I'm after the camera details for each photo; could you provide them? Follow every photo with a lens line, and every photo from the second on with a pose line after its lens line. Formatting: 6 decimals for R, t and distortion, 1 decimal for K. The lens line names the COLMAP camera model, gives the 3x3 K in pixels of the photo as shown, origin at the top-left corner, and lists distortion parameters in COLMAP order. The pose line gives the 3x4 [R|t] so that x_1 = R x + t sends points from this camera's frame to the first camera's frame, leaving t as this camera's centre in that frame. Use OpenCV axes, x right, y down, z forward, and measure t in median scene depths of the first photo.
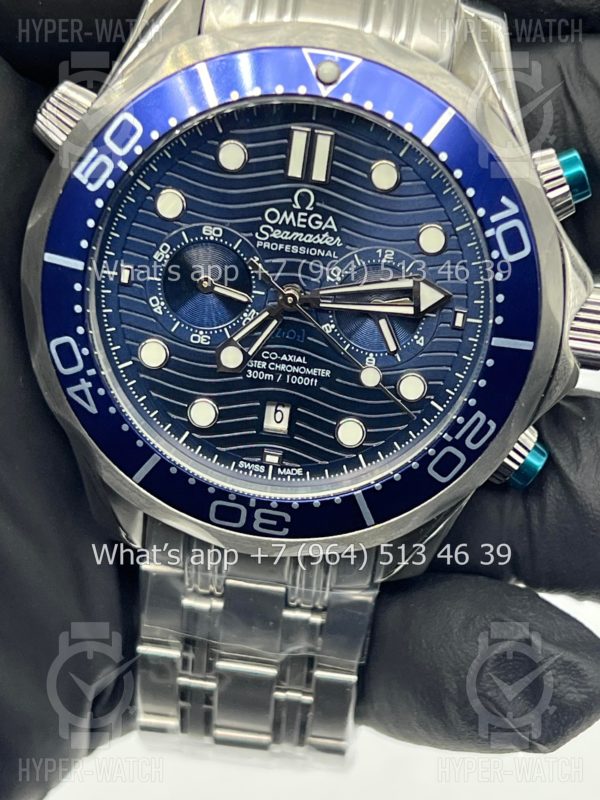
lens RADIAL K [[1833.1, 0, 315.8], [0, 1833.1, 415.4], [0, 0, 1]] dist [0.154680, 0.266196]
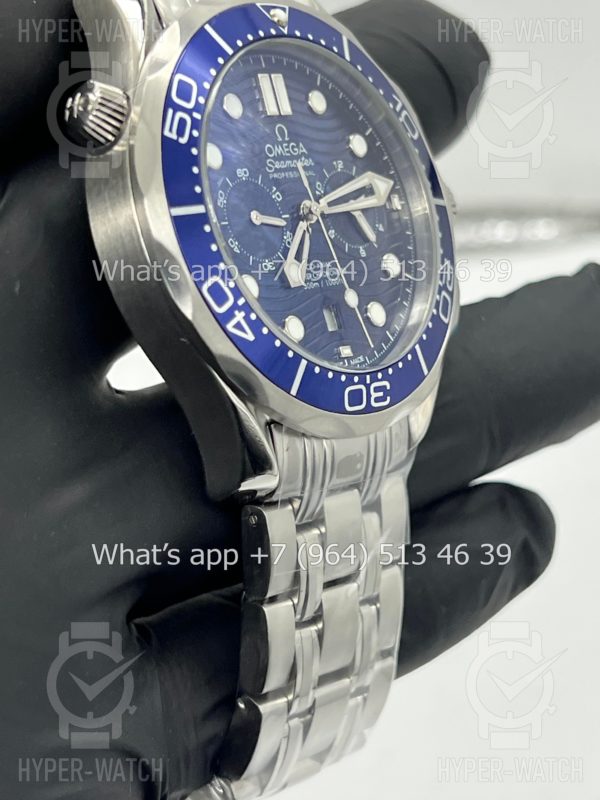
lens RADIAL K [[1833.1, 0, 315.8], [0, 1833.1, 415.4], [0, 0, 1]] dist [0.154680, 0.266196]
pose [[0.560870, -0.262372, 0.785230, -0.965289], [0.510179, 0.856504, -0.078221, 0.141127], [-0.652029, 0.444480, 0.614244, 0.336719]]
